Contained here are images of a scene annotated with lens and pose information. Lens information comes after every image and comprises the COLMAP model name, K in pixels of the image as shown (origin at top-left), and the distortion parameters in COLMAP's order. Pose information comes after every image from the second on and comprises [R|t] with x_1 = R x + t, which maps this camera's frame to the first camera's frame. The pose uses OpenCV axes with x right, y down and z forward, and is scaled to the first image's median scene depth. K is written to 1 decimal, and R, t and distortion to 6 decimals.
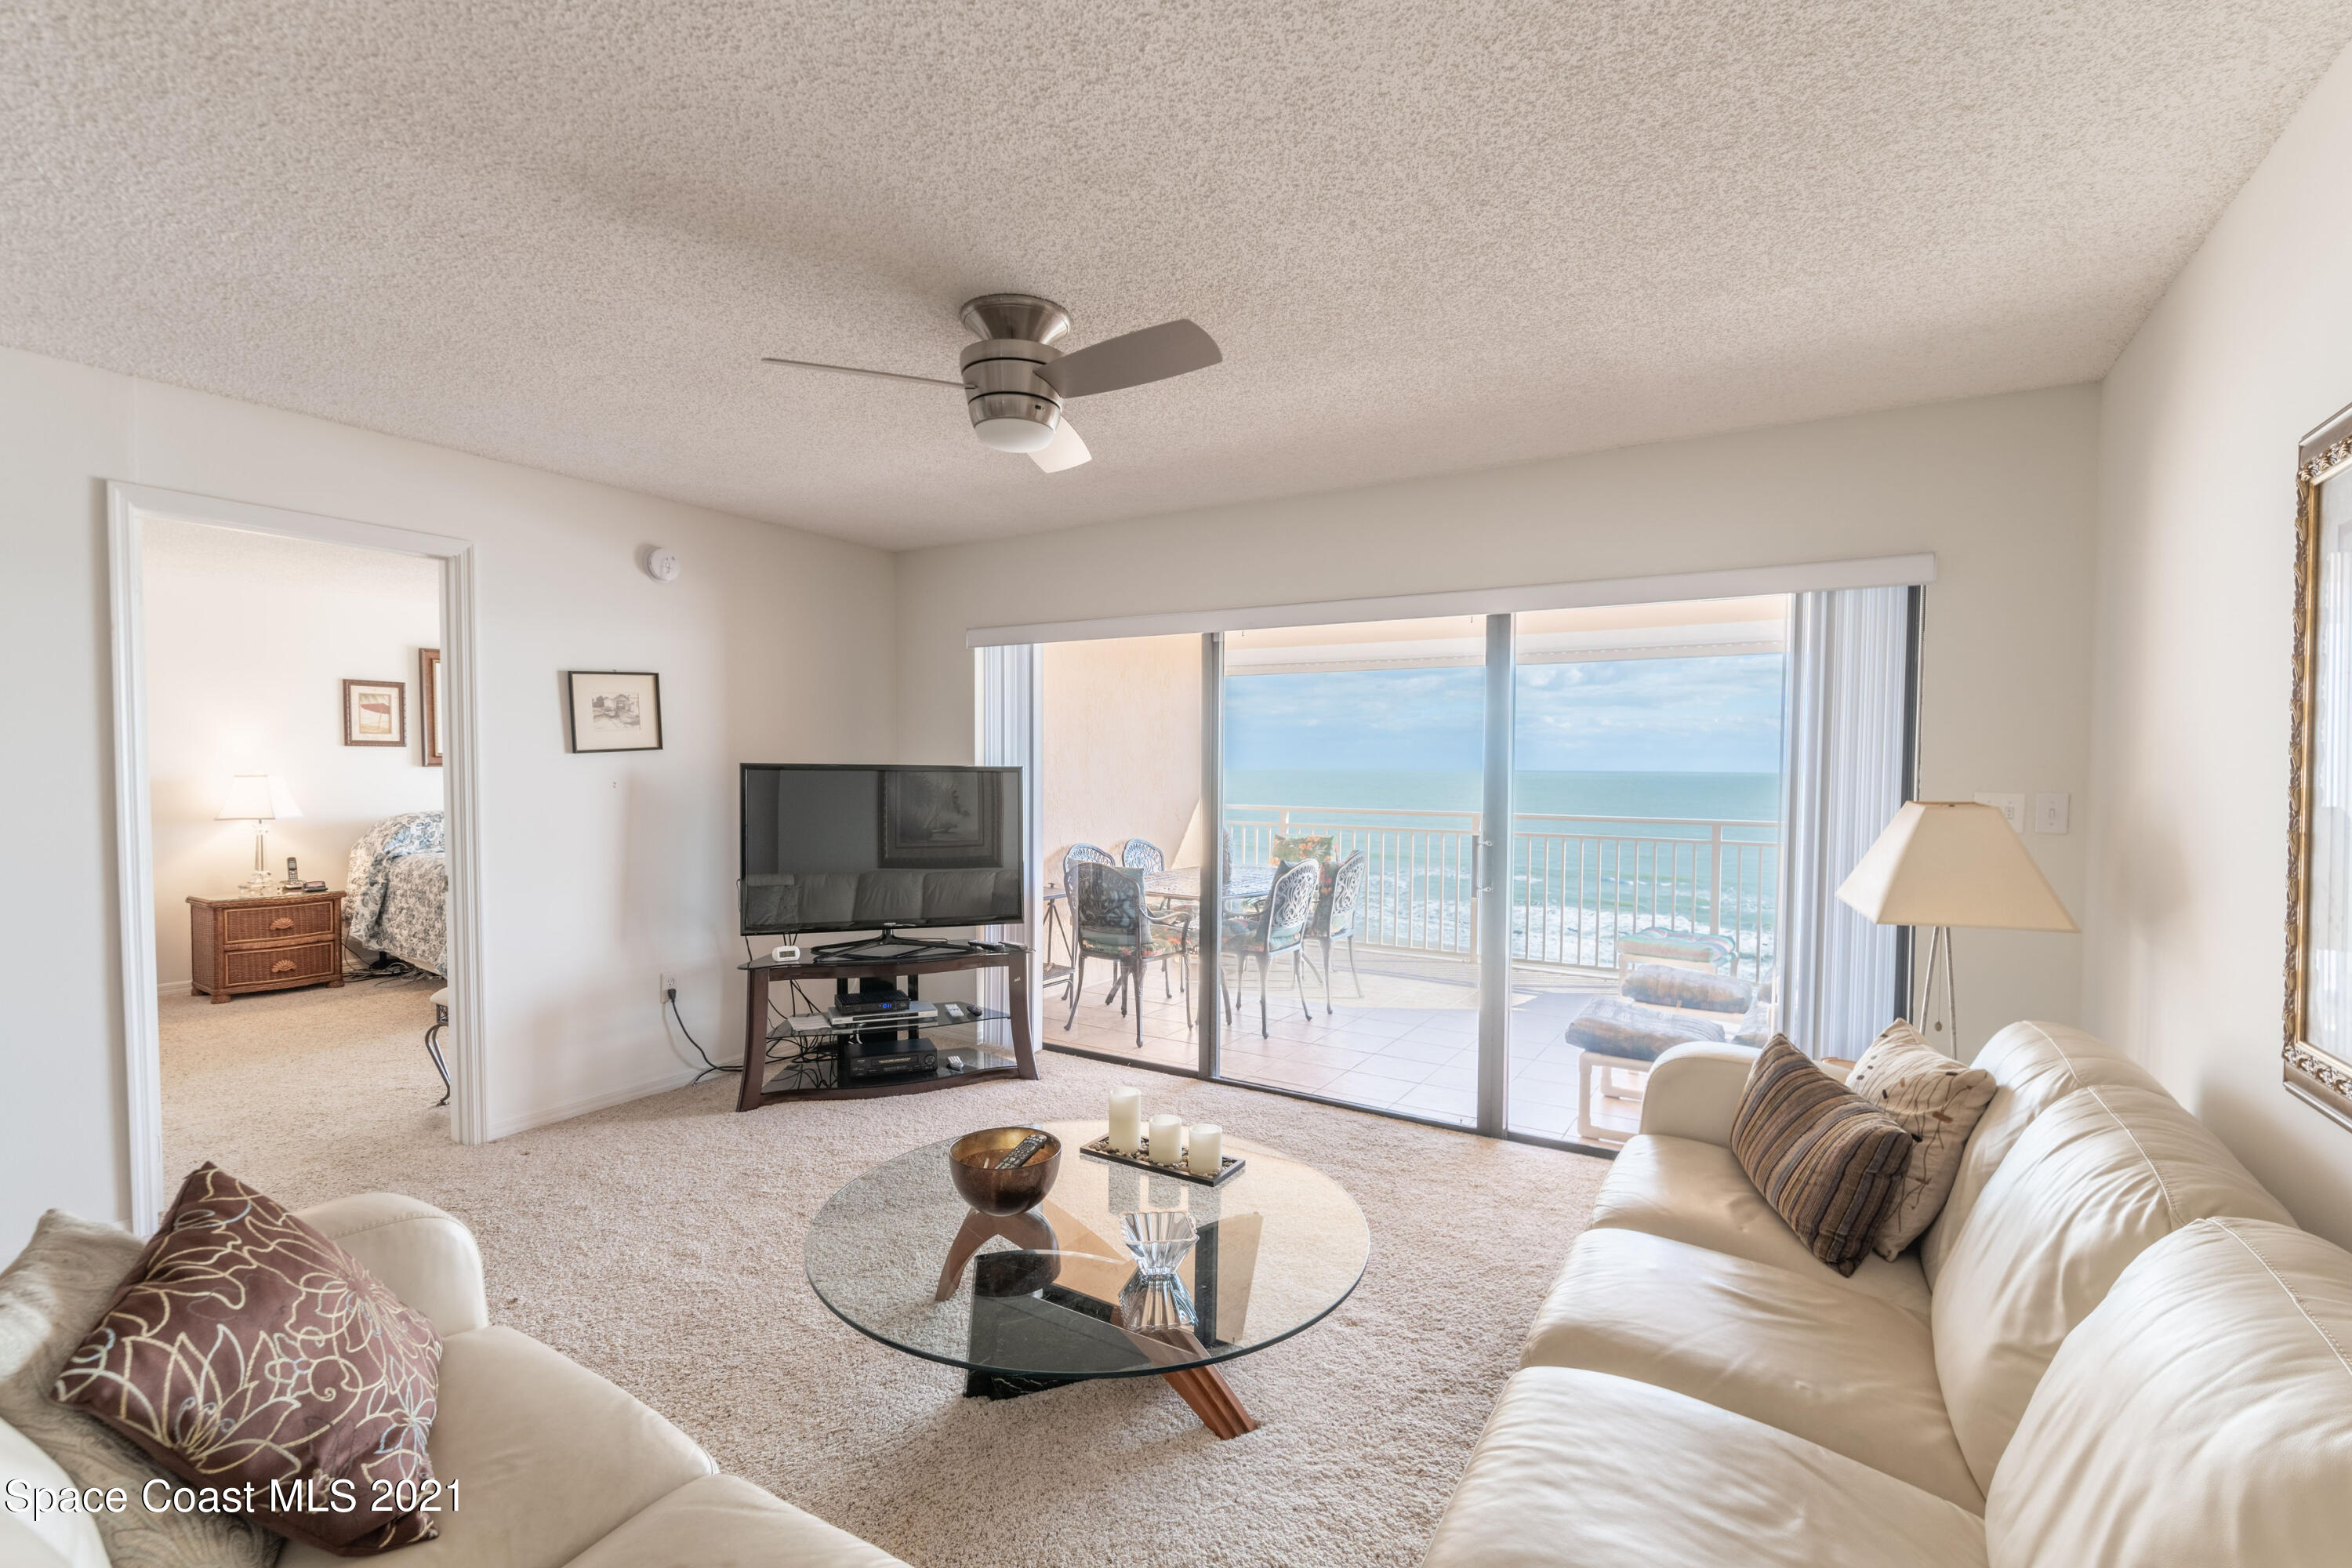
lens RADIAL K [[1059.1, 0, 1167.1], [0, 1059.1, 796.1], [0, 0, 1]] dist [0.001337, 0.001725]
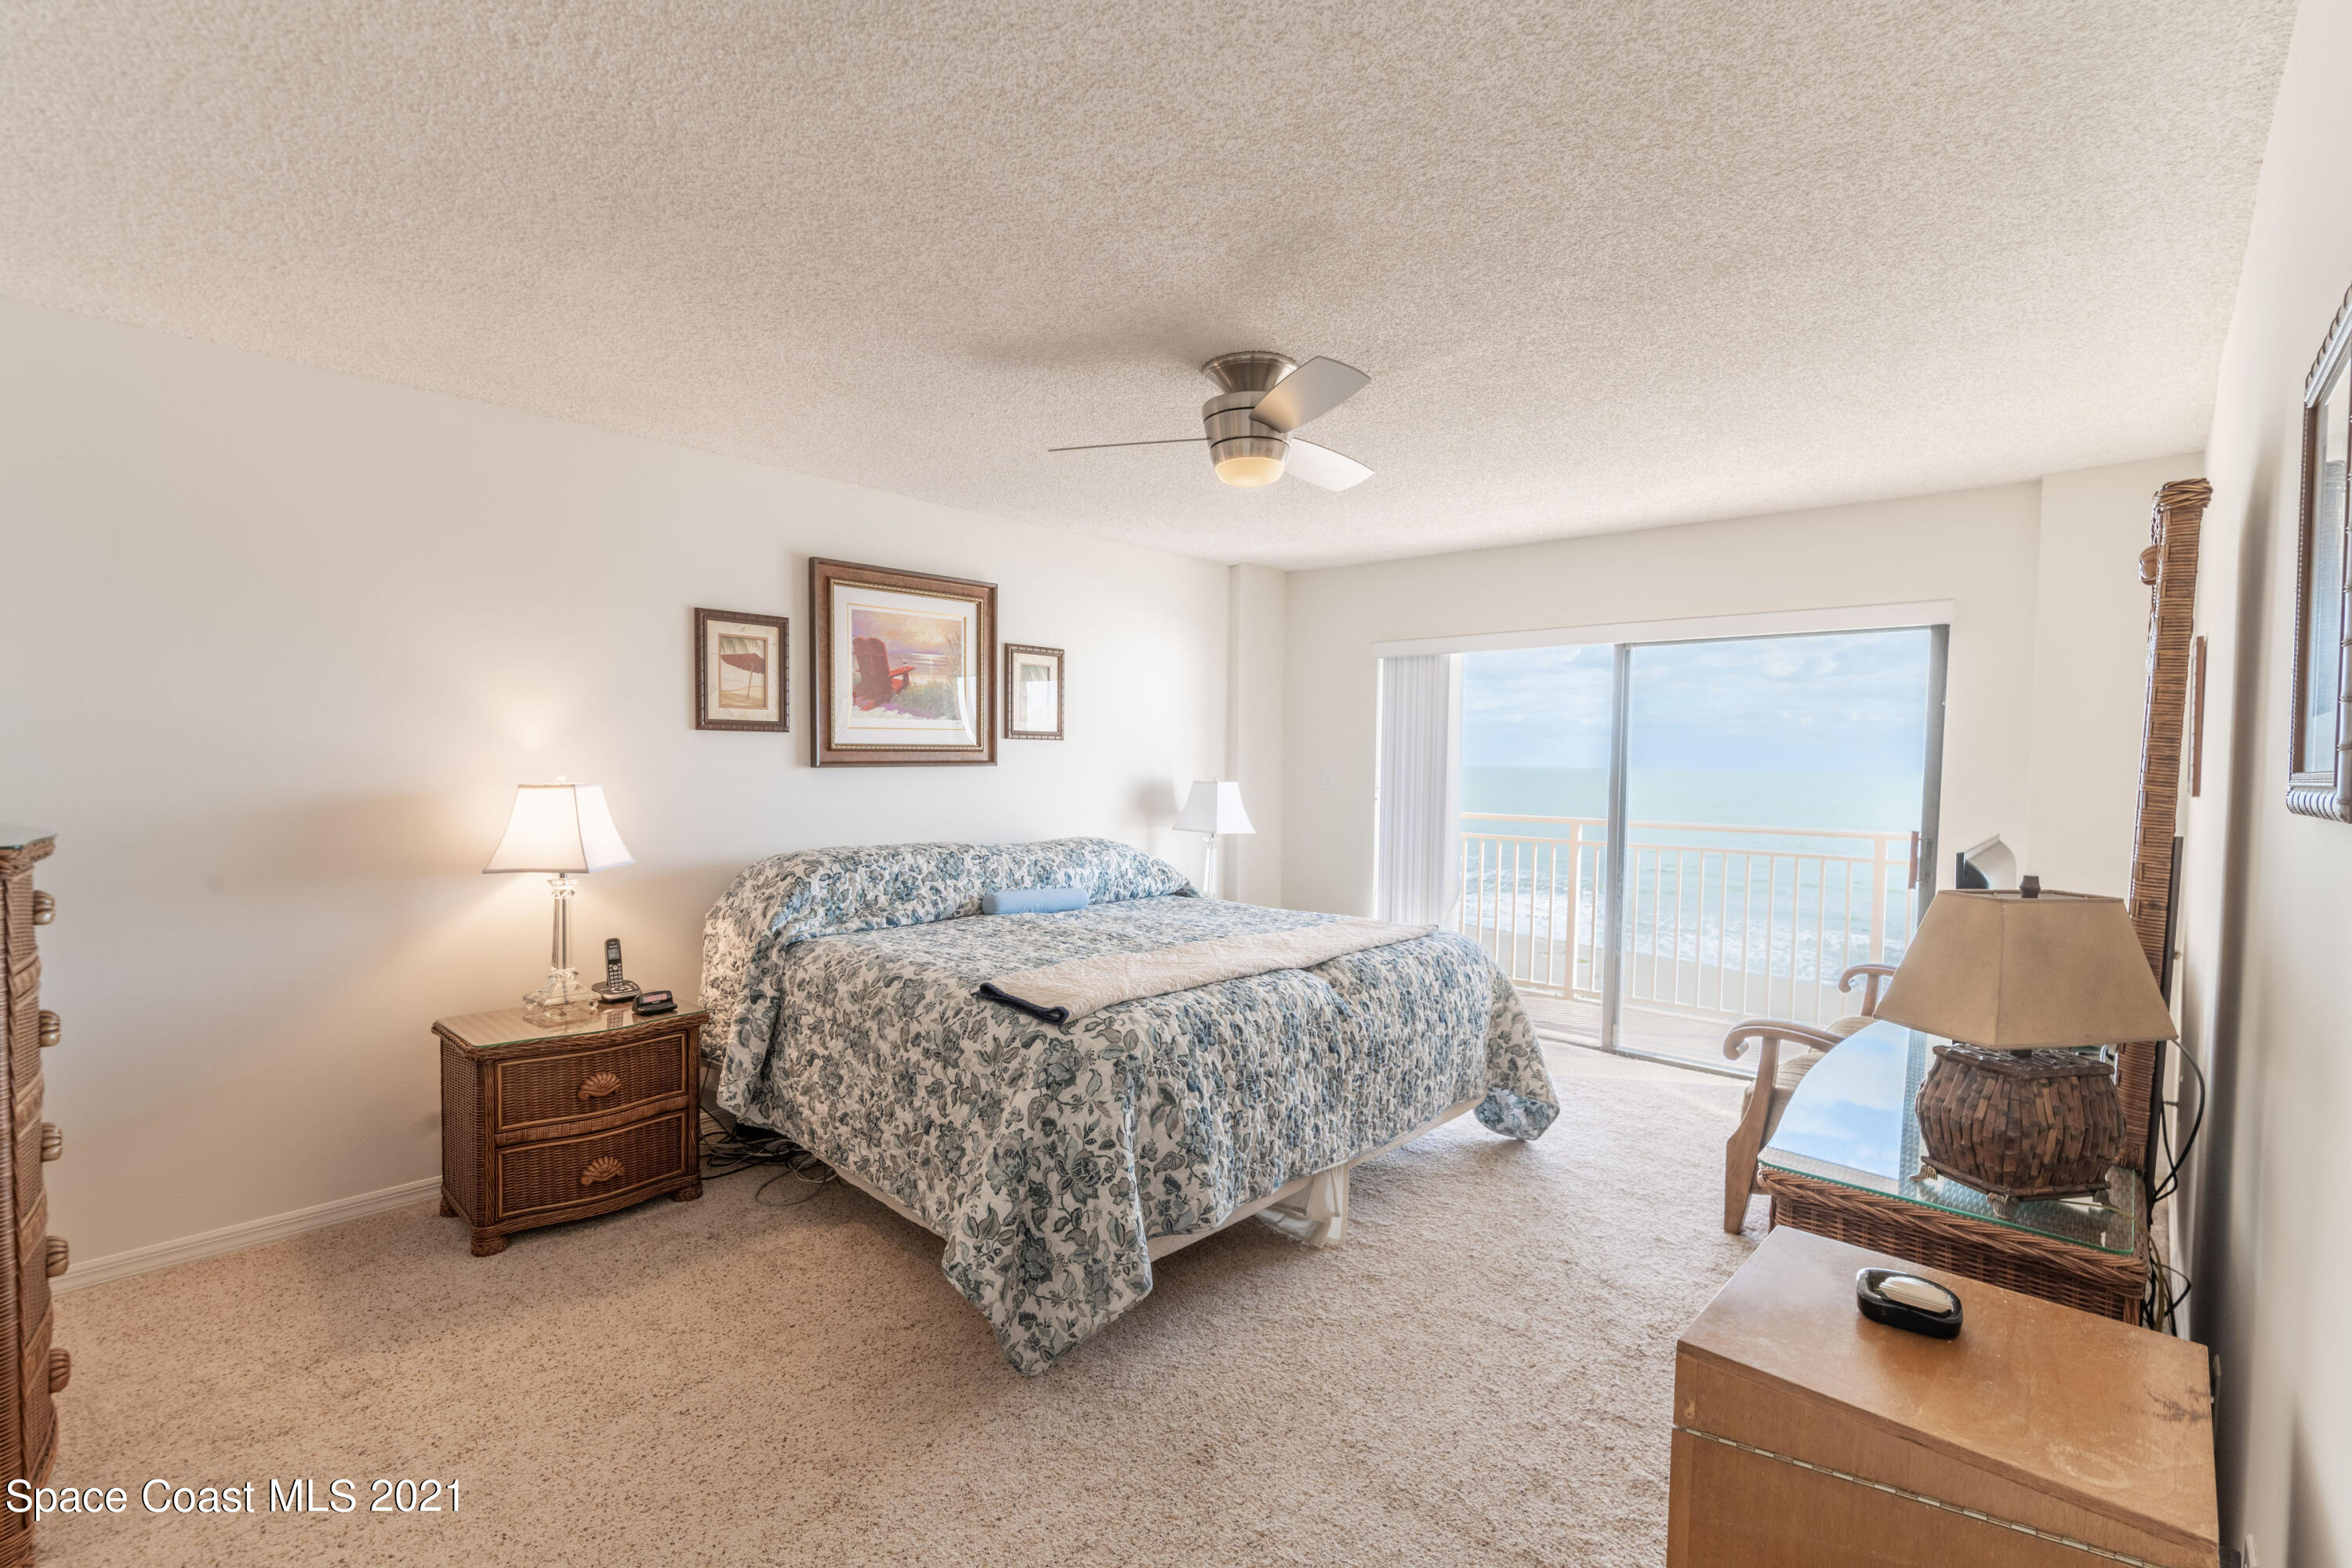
lens RADIAL K [[1059.1, 0, 1182.0], [0, 1059.1, 793.1], [0, 0, 1]] dist [0.001337, 0.001725]
pose [[0.986156, 0.011388, -0.165426, -0.462229], [-0.011116, 0.999935, 0.002573, -0.019607], [0.165445, -0.000698, 0.986219, 0.529903]]
